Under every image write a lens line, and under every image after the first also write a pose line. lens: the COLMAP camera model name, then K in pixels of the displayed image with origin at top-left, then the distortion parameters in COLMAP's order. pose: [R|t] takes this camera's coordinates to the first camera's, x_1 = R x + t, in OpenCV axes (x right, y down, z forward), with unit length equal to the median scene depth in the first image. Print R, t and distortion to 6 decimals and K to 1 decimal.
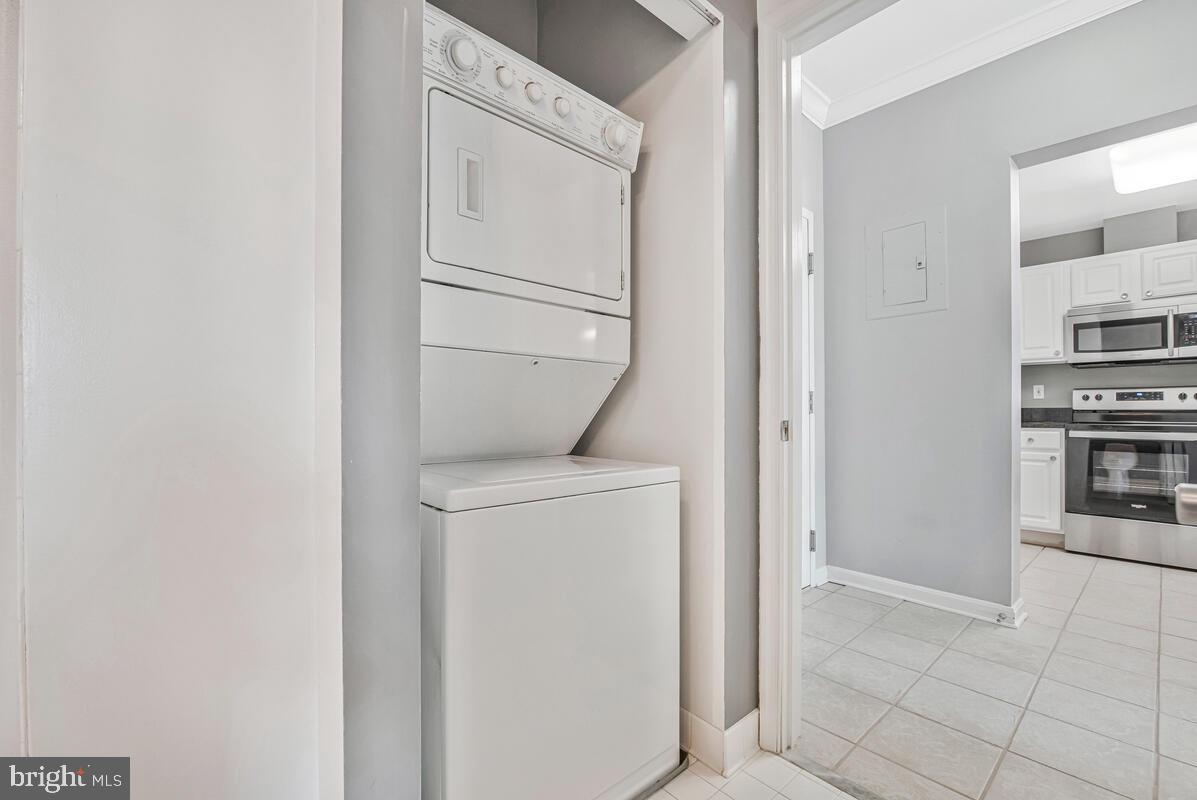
lens RADIAL K [[517.5, 0, 622.4], [0, 517.5, 414.5], [0, 0, 1]] dist [-0.021769, 0.000222]
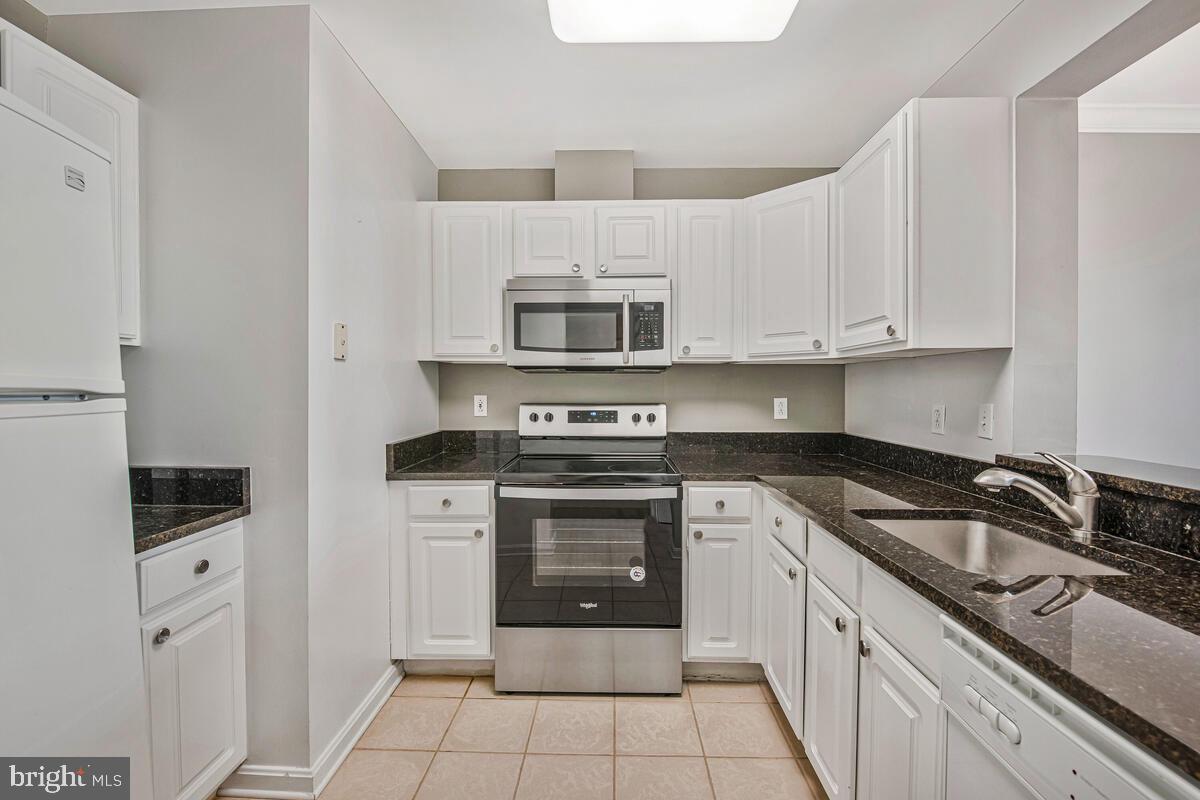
lens RADIAL K [[518.8, 0, 601.5], [0, 518.8, 397.5], [0, 0, 1]] dist [-0.021769, 0.000222]
pose [[0.707398, -0.009484, 0.706752, 0.530982], [-0.002569, 0.999869, 0.015988, -0.075417], [-0.706811, -0.013125, 0.707281, 0.491612]]
